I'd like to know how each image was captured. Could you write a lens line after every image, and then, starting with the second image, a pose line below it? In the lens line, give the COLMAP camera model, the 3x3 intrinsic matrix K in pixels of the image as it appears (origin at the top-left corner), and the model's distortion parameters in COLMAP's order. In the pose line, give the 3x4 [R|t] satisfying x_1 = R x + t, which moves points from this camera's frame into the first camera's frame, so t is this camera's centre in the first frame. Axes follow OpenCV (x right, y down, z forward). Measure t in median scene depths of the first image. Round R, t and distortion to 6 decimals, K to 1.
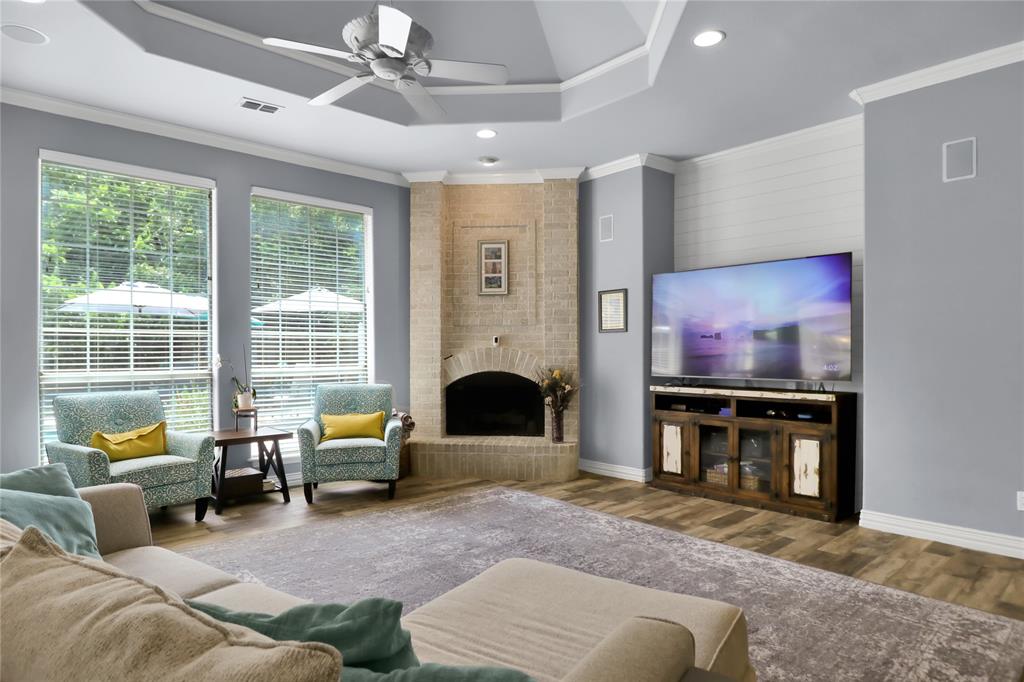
lens RADIAL K [[581.0, 0, 500.8], [0, 581.0, 349.0], [0, 0, 1]] dist [0.000895, -0.005336]
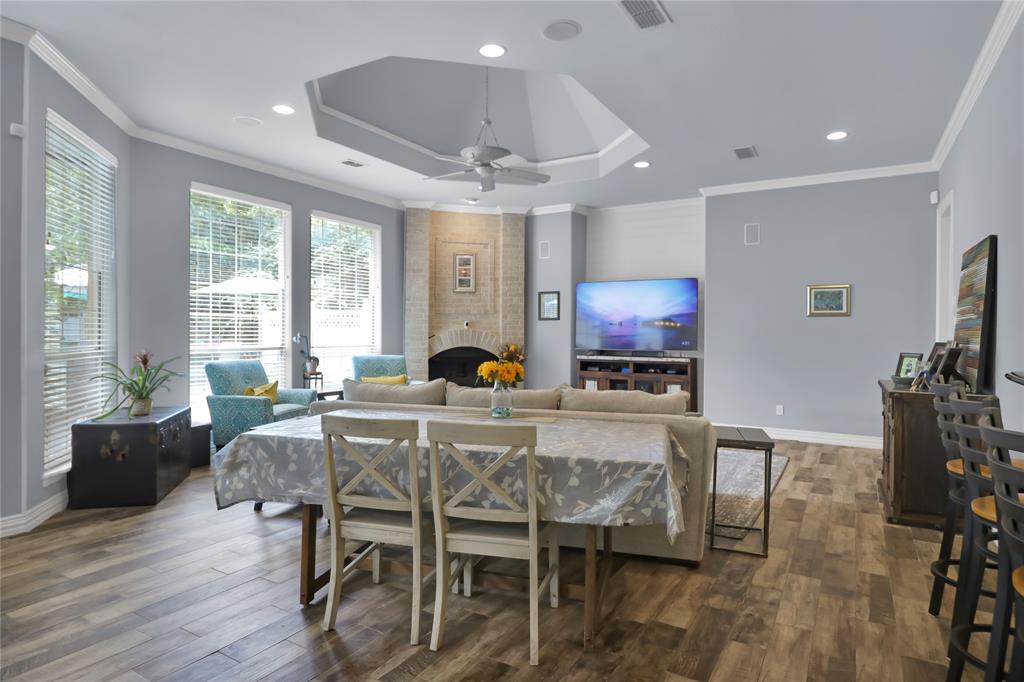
lens RADIAL K [[581.0, 0, 487.9], [0, 581.0, 335.8], [0, 0, 1]] dist [0.000895, -0.005336]
pose [[0.957017, 0.006096, 0.289966, -0.378936], [-0.008720, 0.999932, 0.007756, 0.001062], [-0.289899, -0.009951, 0.957005, -0.371084]]
